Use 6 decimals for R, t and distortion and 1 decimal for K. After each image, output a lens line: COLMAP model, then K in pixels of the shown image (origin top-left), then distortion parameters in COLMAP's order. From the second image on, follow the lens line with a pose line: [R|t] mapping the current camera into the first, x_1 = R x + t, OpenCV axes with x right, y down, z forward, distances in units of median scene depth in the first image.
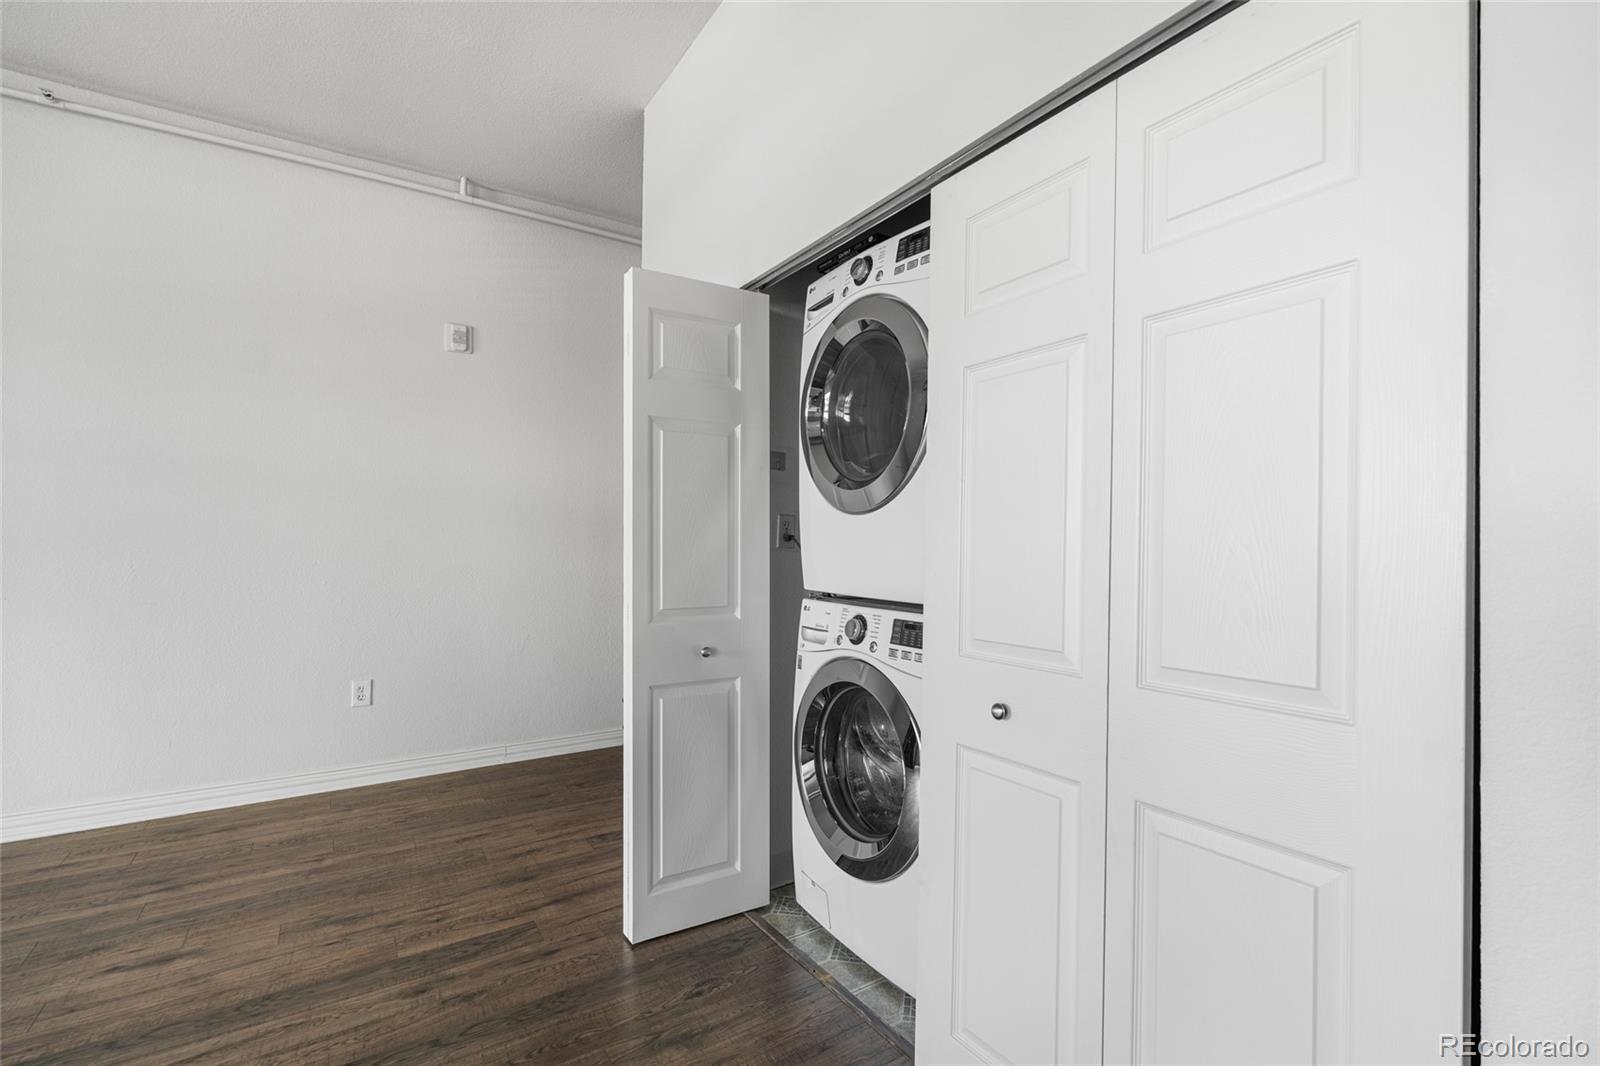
lens RADIAL K [[712.3, 0, 799.1], [0, 712.3, 548.8], [0, 0, 1]] dist [-0.007126, 0.001644]
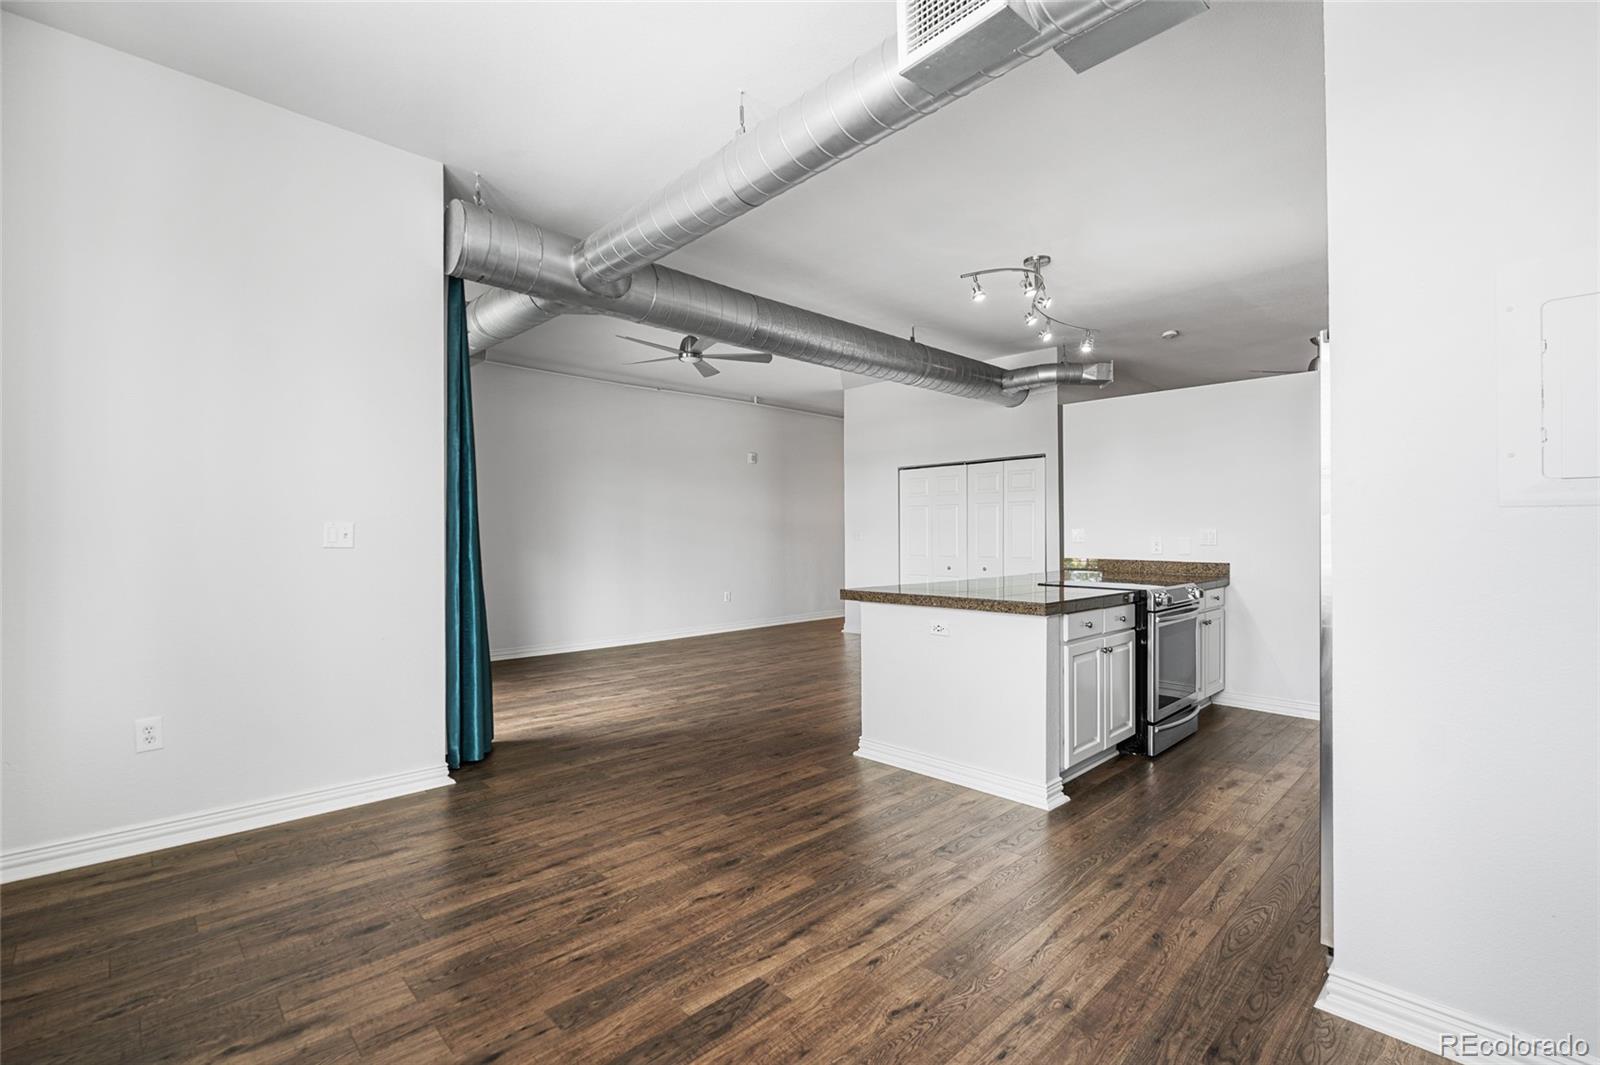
lens RADIAL K [[712.3, 0, 795.5], [0, 712.3, 528.1], [0, 0, 1]] dist [-0.007126, 0.001644]
pose [[0.980950, -0.006298, 0.194159, -1.419092], [0.009095, 0.999867, -0.013520, -0.016594], [-0.194048, 0.015029, 0.980877, -2.635208]]
